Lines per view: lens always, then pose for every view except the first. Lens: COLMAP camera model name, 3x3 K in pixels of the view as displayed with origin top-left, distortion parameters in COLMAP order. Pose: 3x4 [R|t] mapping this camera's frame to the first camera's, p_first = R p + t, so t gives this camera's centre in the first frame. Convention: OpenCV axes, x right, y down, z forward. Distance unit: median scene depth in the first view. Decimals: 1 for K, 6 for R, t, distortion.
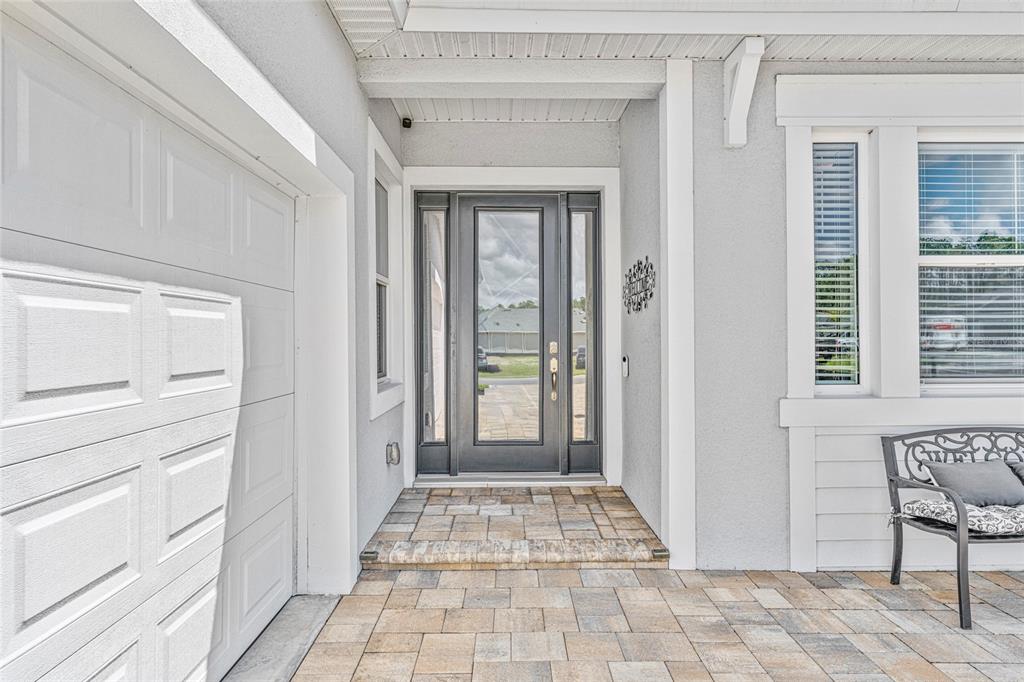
lens RADIAL K [[581.1, 0, 518.2], [0, 581.1, 336.3], [0, 0, 1]] dist [-0.002760, -0.000232]
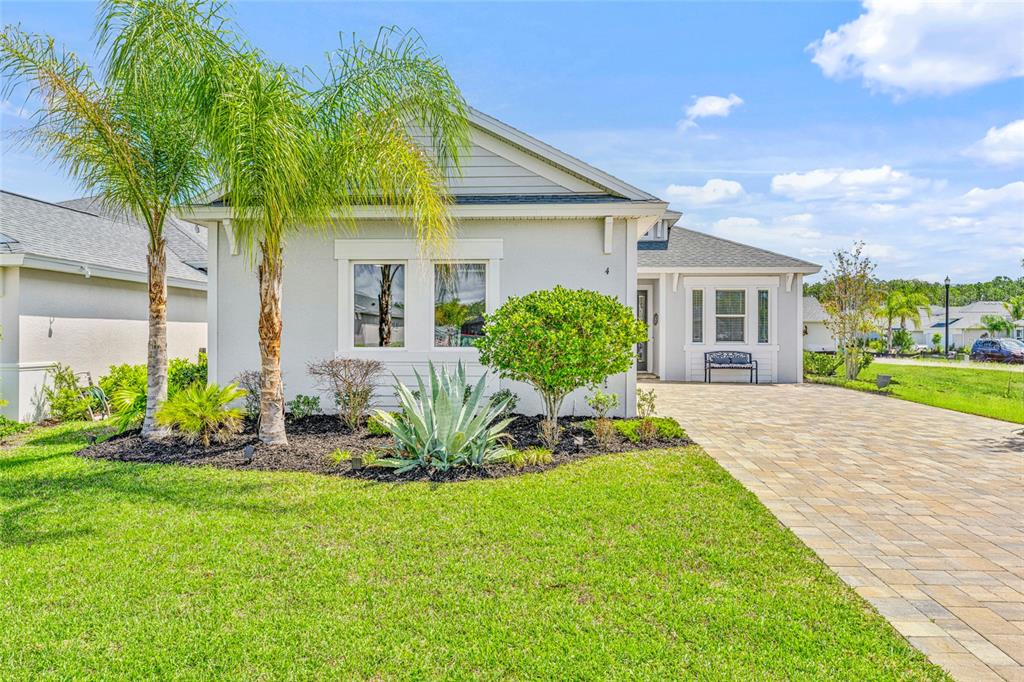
lens RADIAL K [[658.4, 0, 517.2], [0, 658.4, 347.2], [0, 0, 1]] dist [-0.001923, 0.001152]
pose [[0.997395, 0.009143, -0.071553, -0.452898], [-0.007634, 0.999743, 0.021335, 0.019462], [0.071729, -0.020733, 0.997209, -3.872546]]
